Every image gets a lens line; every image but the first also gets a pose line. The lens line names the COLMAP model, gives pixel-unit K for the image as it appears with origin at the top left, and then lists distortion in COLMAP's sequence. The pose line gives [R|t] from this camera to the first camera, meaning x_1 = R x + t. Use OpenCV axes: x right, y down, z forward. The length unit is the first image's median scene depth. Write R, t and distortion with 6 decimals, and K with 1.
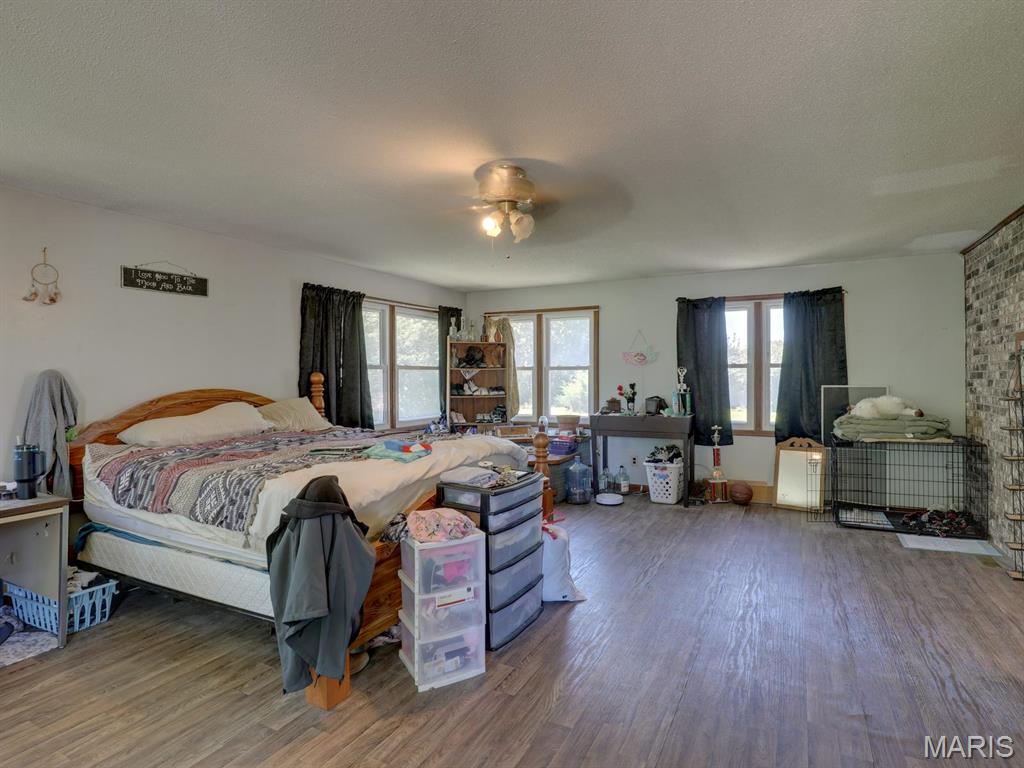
lens RADIAL K [[531.0, 0, 515.5], [0, 531.0, 385.5], [0, 0, 1]] dist [-0.000077, -0.000253]
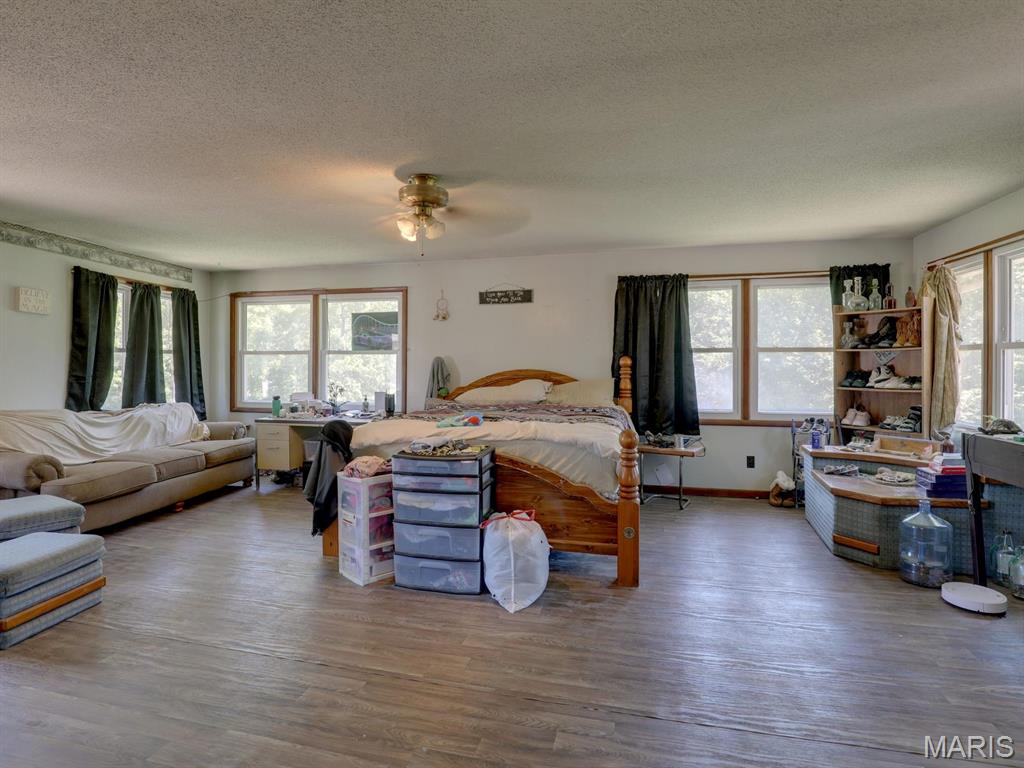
lens RADIAL K [[527.8, 0, 512.0], [0, 527.8, 384.0], [0, 0, 1]] dist [-0.035012, -0.002119]
pose [[0.253985, 0.042027, -0.966295, 0.695941], [-0.018570, 0.999083, 0.038572, -0.006863], [0.967030, 0.008148, 0.254533, 0.566125]]
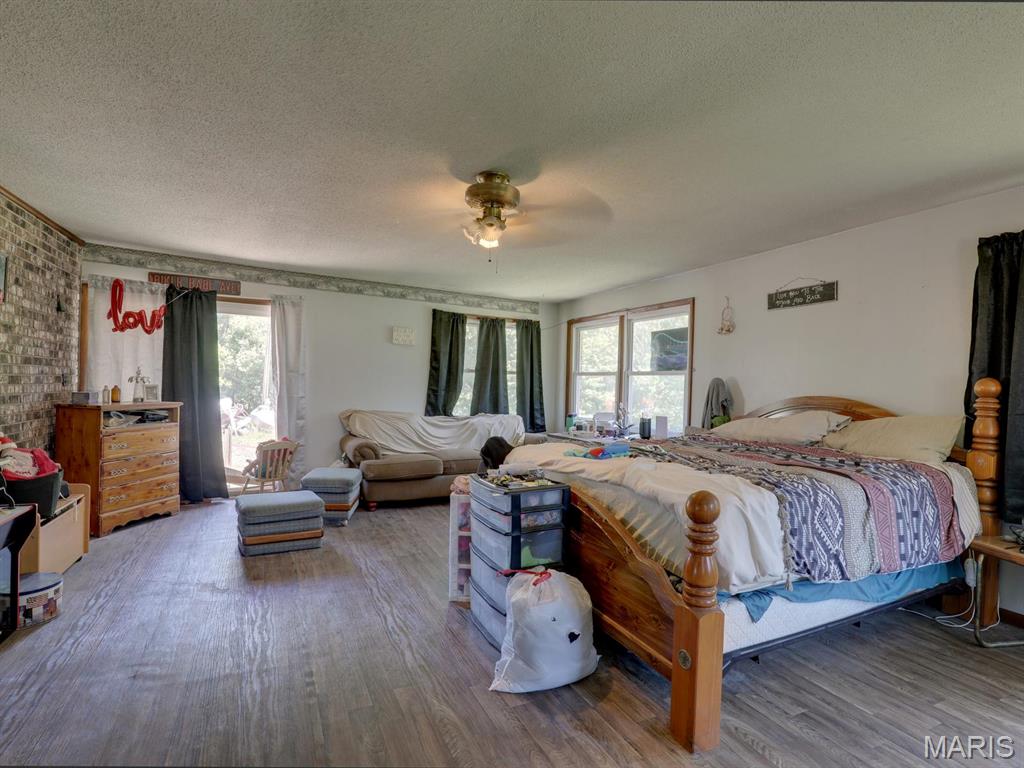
lens RADIAL K [[527.8, 0, 512.0], [0, 527.8, 384.0], [0, 0, 1]] dist [-0.035012, -0.002119]
pose [[-0.606213, -0.008578, -0.795256, 0.485605], [-0.033363, 0.999336, 0.014652, -0.009945], [0.794603, 0.035415, -0.606096, 1.043466]]
